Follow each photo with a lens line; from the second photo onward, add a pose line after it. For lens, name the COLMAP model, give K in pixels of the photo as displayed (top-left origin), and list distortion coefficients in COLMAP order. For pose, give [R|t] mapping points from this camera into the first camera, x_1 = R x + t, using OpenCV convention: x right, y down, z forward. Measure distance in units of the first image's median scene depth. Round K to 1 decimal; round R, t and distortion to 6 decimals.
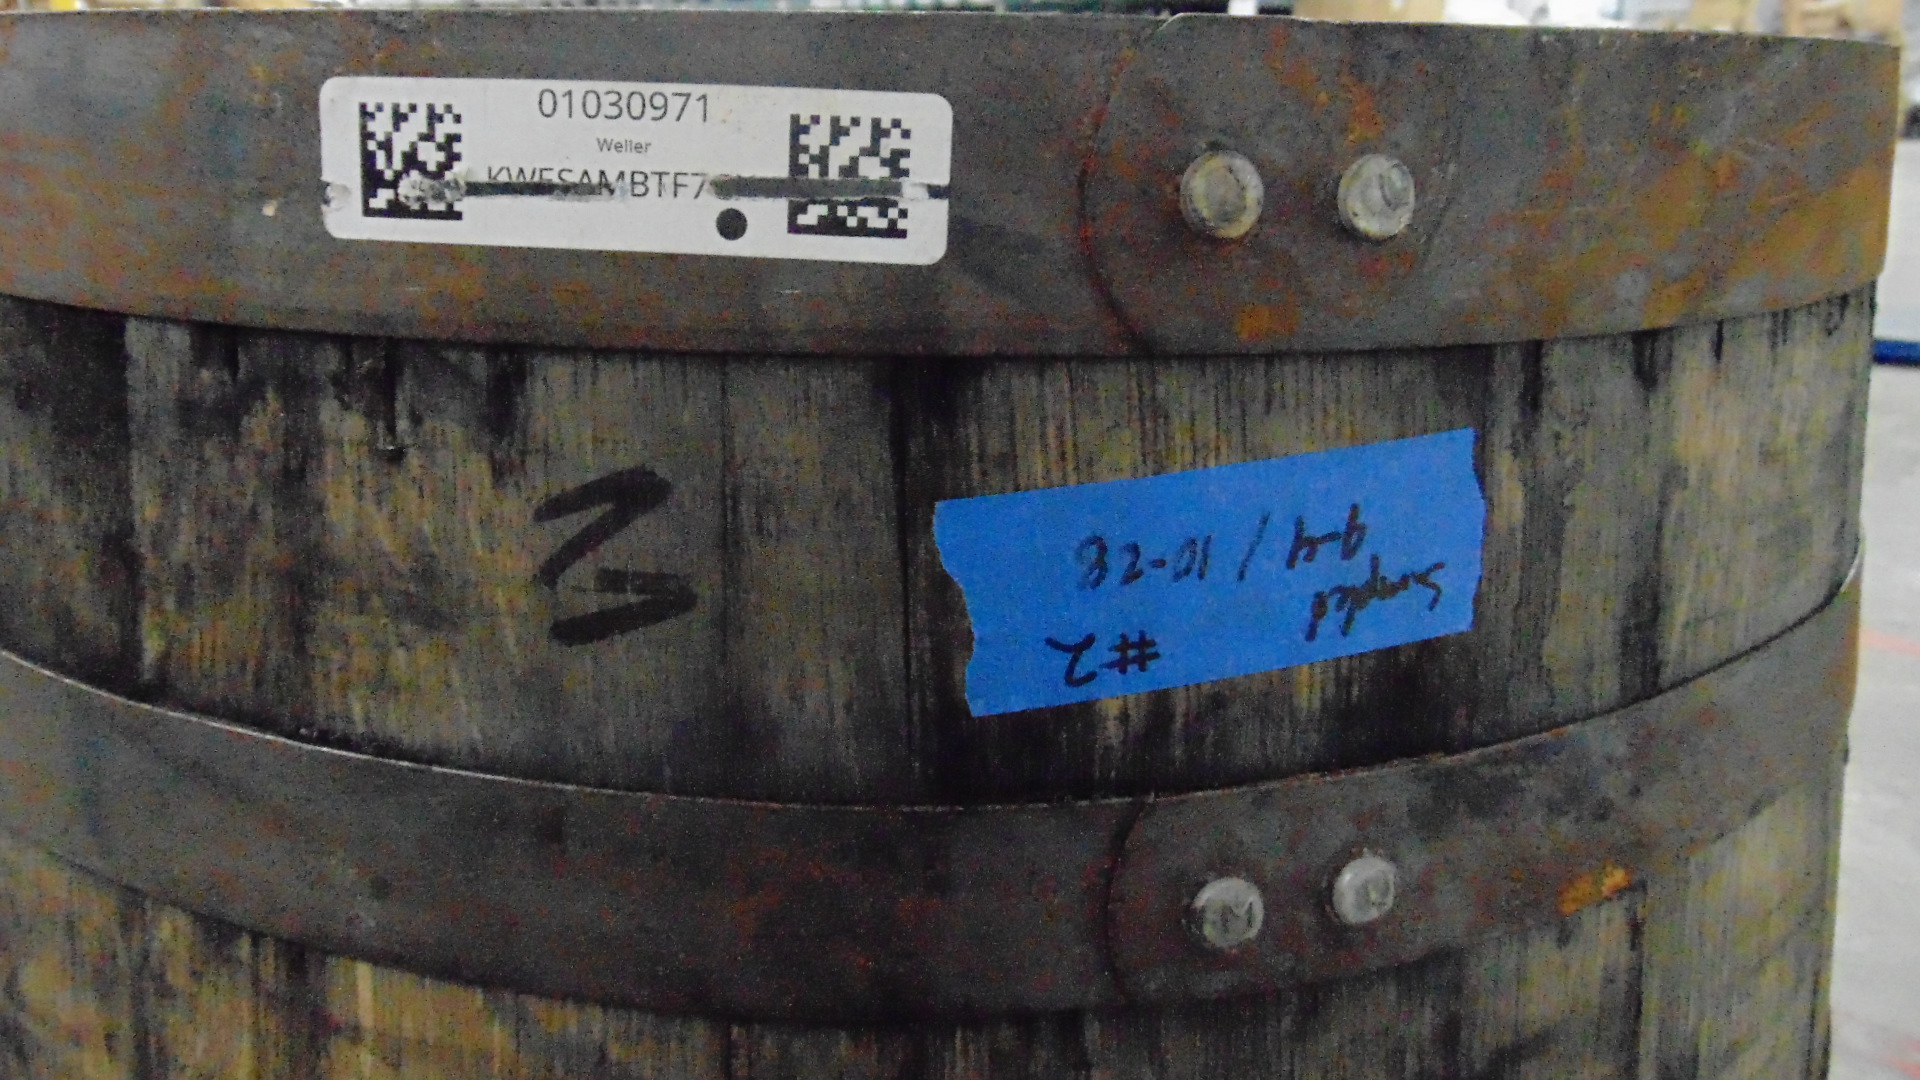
lens RADIAL K [[1419.2, 0, 948.8], [0, 1419.2, 543.5], [0, 0, 1]] dist [-0.032054, 0.083834]
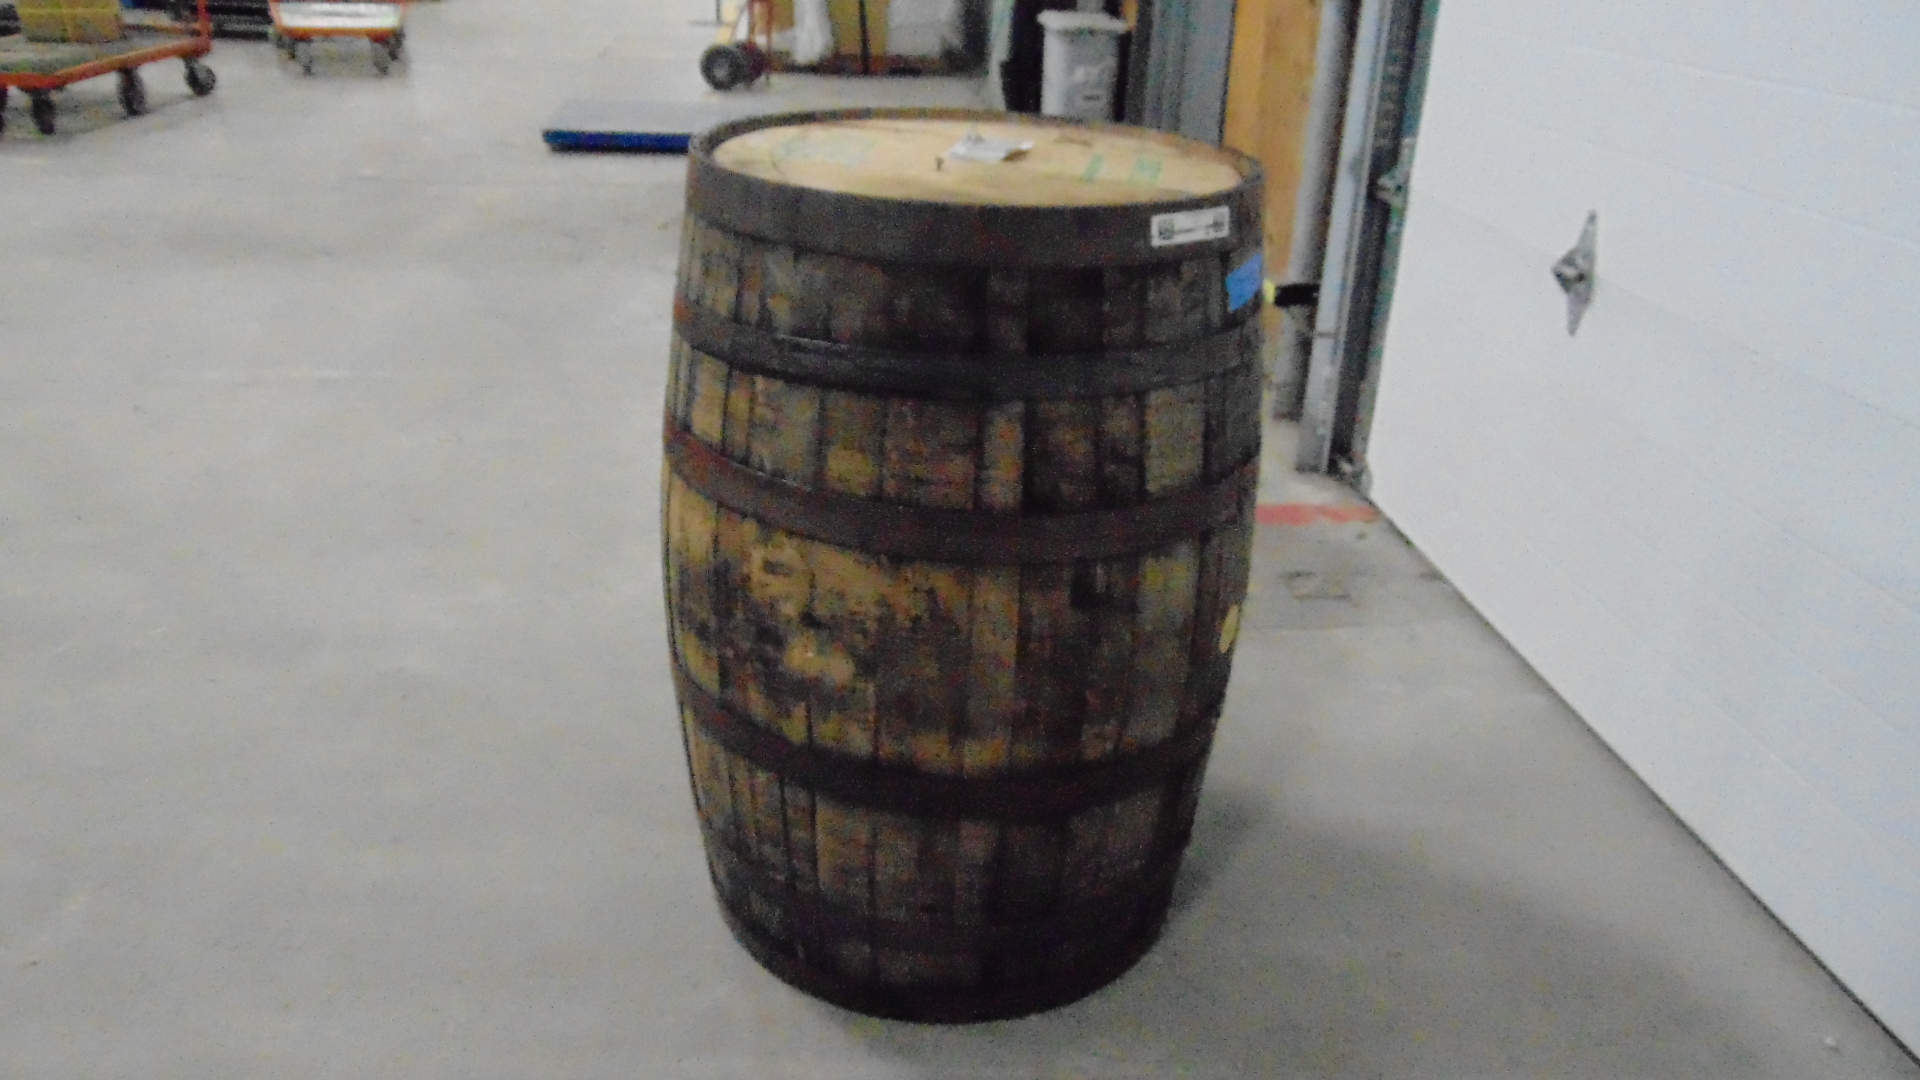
lens RADIAL K [[1419.2, 0, 948.8], [0, 1419.2, 543.5], [0, 0, 1]] dist [-0.032054, 0.083834]
pose [[0.673592, -0.295606, 0.677414, -4.823562], [0.203467, 0.955287, 0.214544, -0.442216], [-0.710545, -0.006684, 0.703620, -2.166582]]
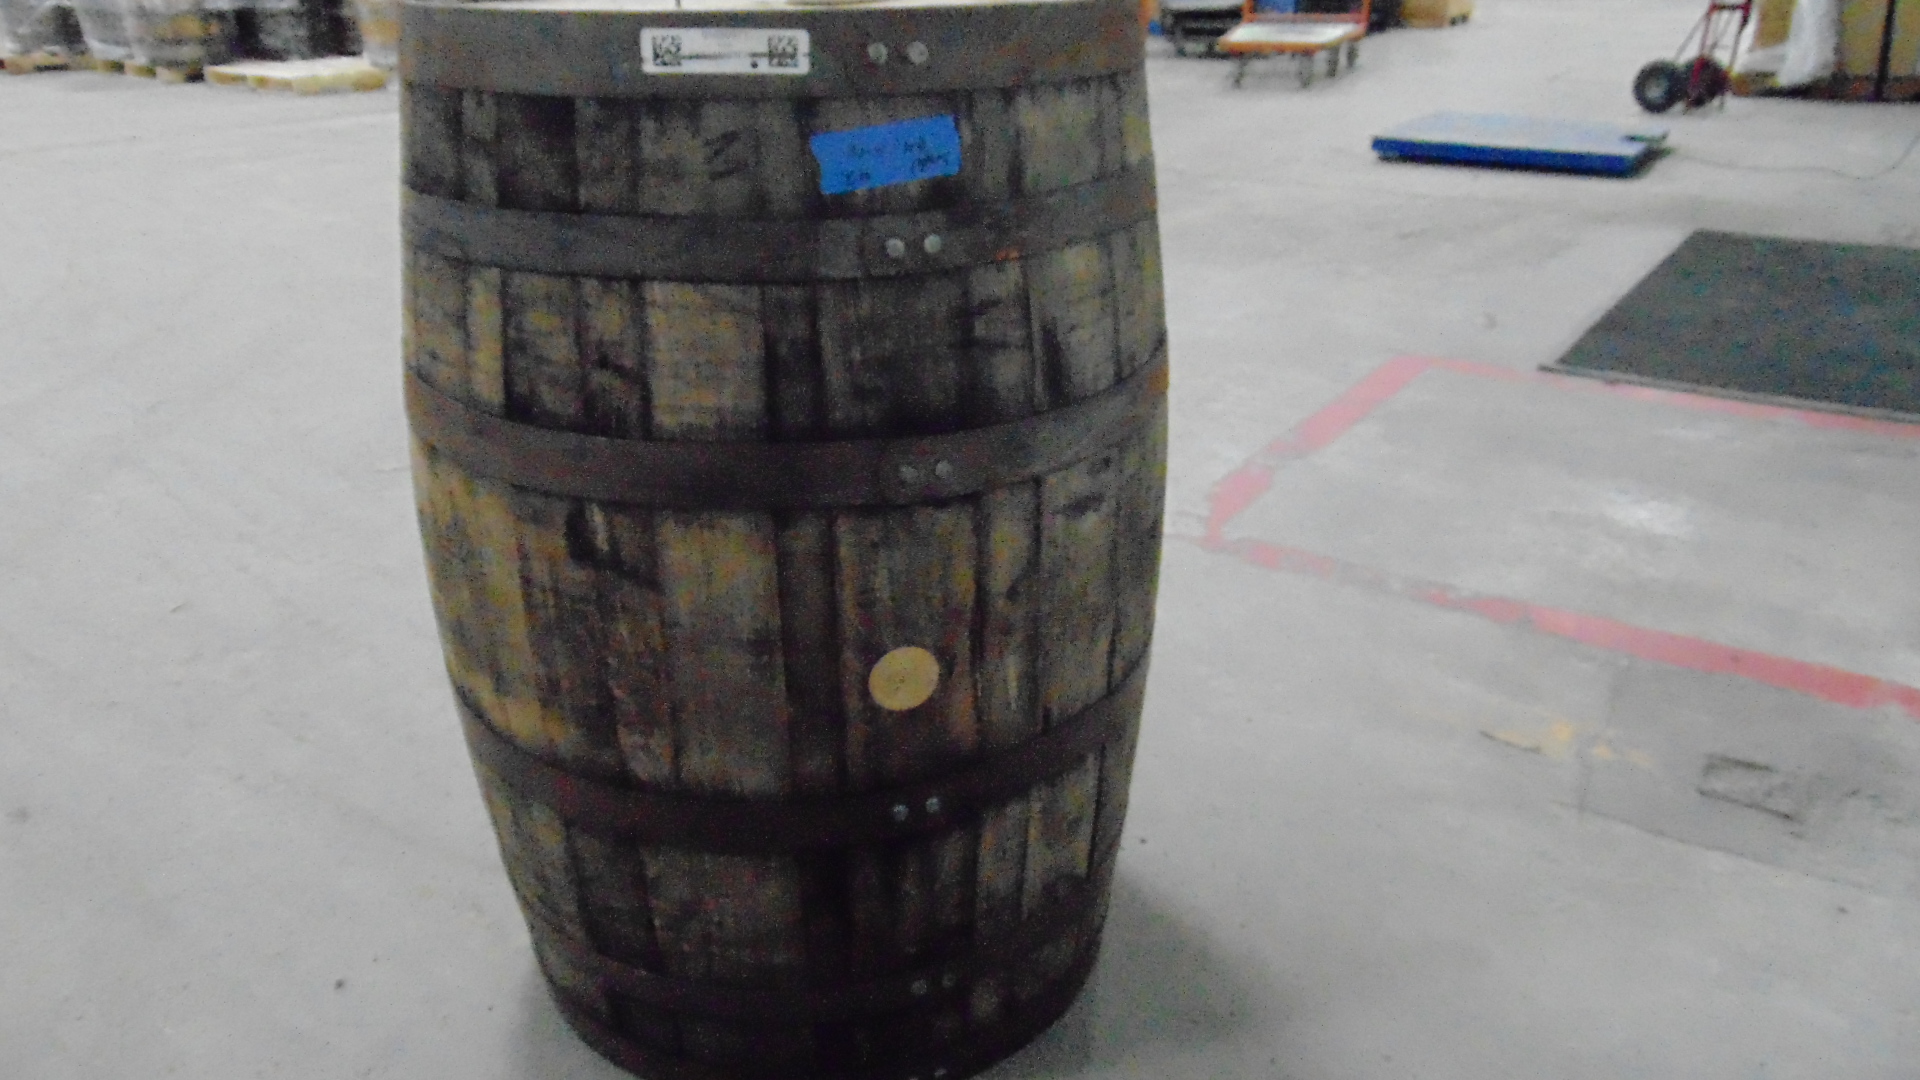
lens RADIAL K [[1419.2, 0, 948.8], [0, 1419.2, 543.5], [0, 0, 1]] dist [-0.032054, 0.083834]
pose [[0.993198, -0.064669, 0.096825, -0.078102], [0.055533, 0.993998, 0.094252, 0.713835], [-0.102339, -0.088234, 0.990829, -2.897757]]
